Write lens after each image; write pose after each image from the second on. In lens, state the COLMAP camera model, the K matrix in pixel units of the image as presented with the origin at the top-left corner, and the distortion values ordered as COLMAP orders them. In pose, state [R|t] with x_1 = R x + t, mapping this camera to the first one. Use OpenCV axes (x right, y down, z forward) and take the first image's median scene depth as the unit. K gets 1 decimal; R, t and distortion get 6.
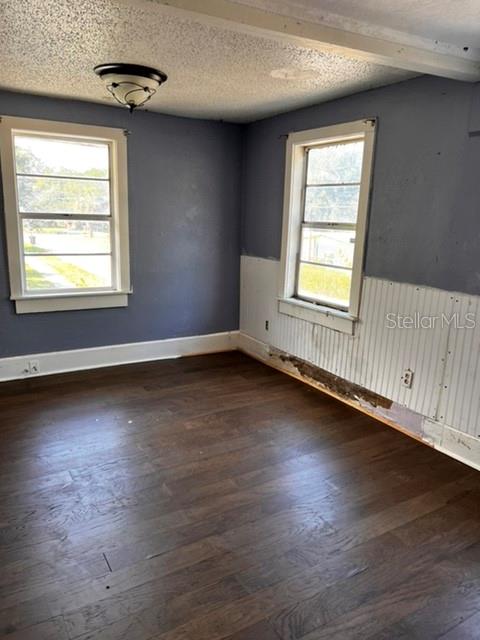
lens RADIAL K [[474.9, 0, 240.0], [0, 474.9, 320.0], [0, 0, 1]] dist [0.007102, 0.002252]
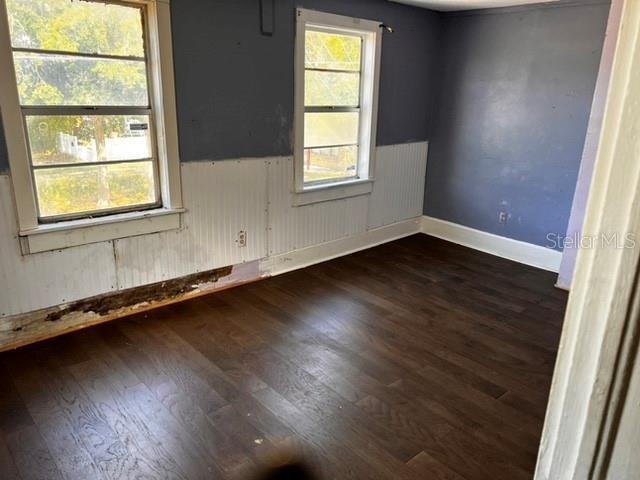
lens RADIAL K [[474.9, 0, 320.0], [0, 474.9, 240.0], [0, 0, 1]] dist [0.007102, 0.002252]
pose [[-0.212282, -0.325862, 0.921276, -0.682141], [0.163751, 0.917571, 0.362283, -0.237533], [-0.963391, 0.227766, -0.141424, 0.867489]]
